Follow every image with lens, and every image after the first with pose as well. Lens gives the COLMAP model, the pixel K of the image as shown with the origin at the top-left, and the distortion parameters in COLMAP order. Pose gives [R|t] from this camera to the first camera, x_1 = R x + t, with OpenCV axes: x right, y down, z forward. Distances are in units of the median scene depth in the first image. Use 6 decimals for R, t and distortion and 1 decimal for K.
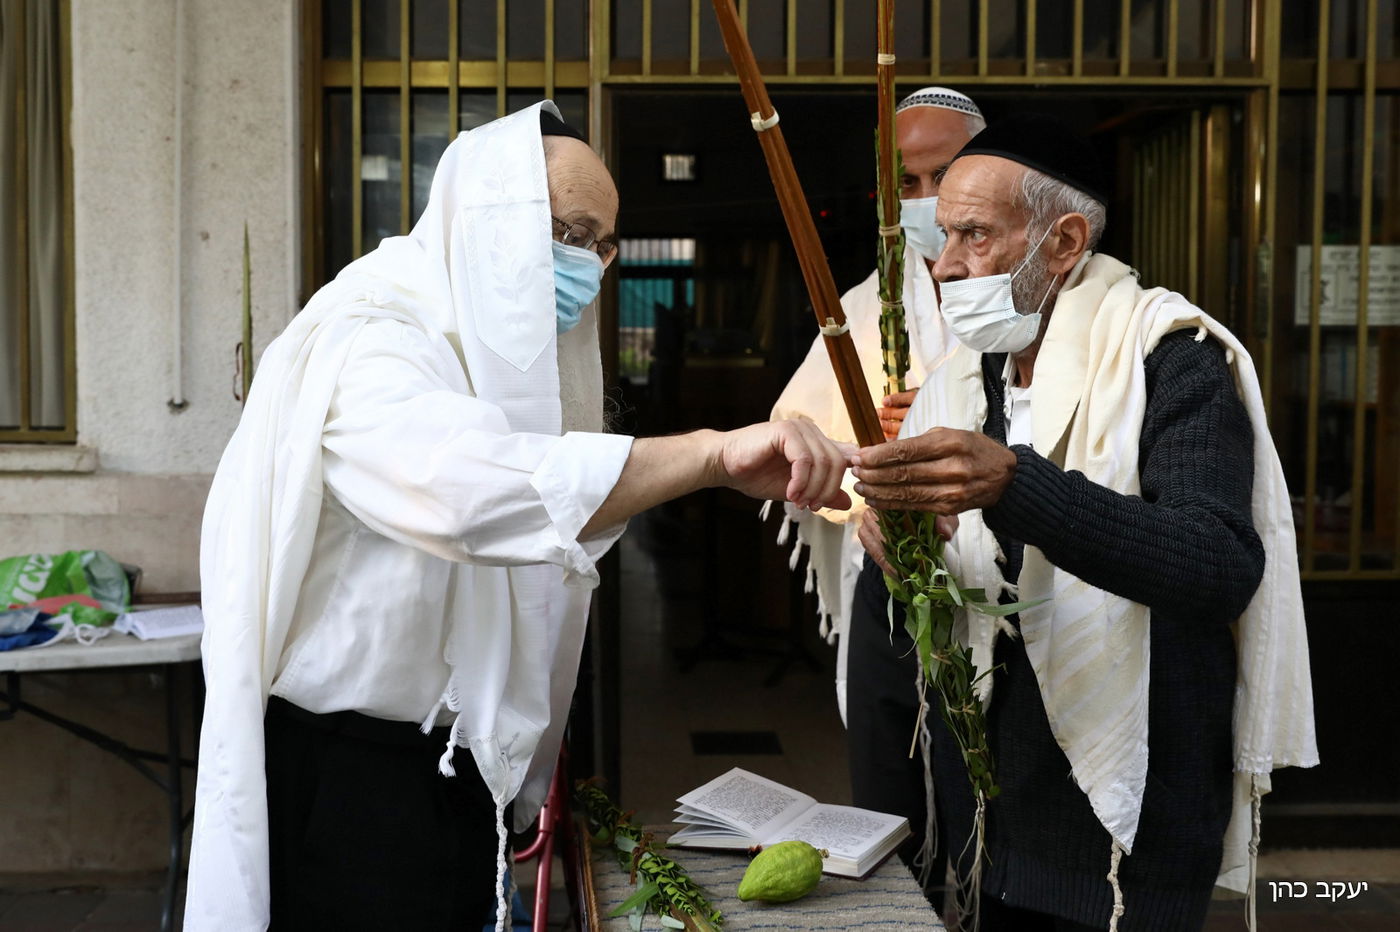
lens RADIAL K [[1483.3, 0, 651.2], [0, 1483.3, 402.3], [0, 0, 1]] dist [-0.015188, 0.000000]
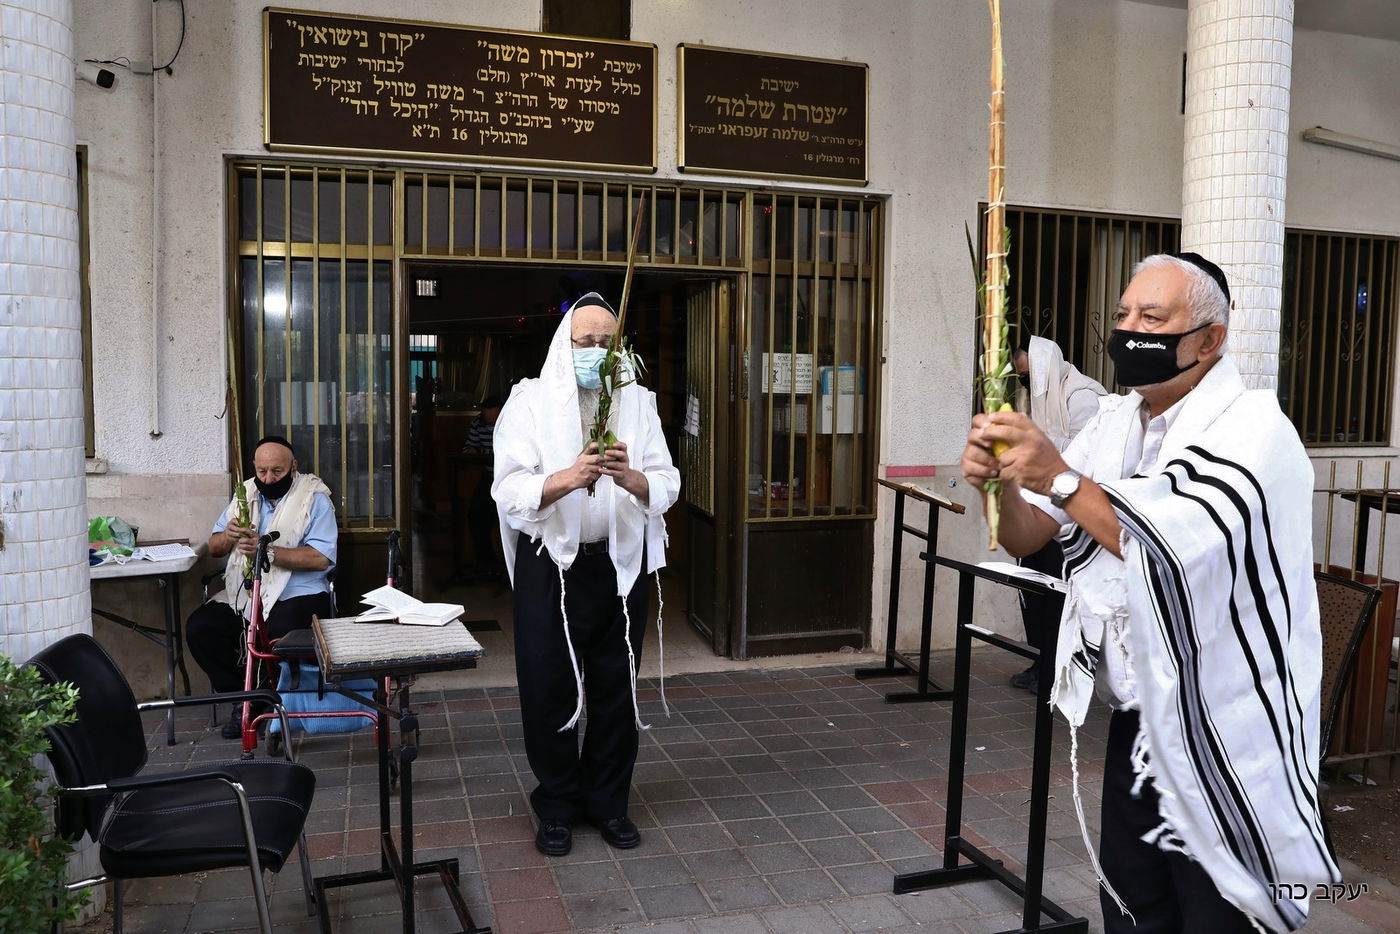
lens RADIAL K [[1065.7, 0, 698.9], [0, 1065.7, 478.6], [0, 0, 1]] dist [-0.093557, 0.043572]
pose [[0.960111, -0.014271, 0.279255, -0.047386], [0.005505, 0.999468, 0.032152, 0.017447], [-0.279565, -0.029332, 0.959679, -0.367974]]
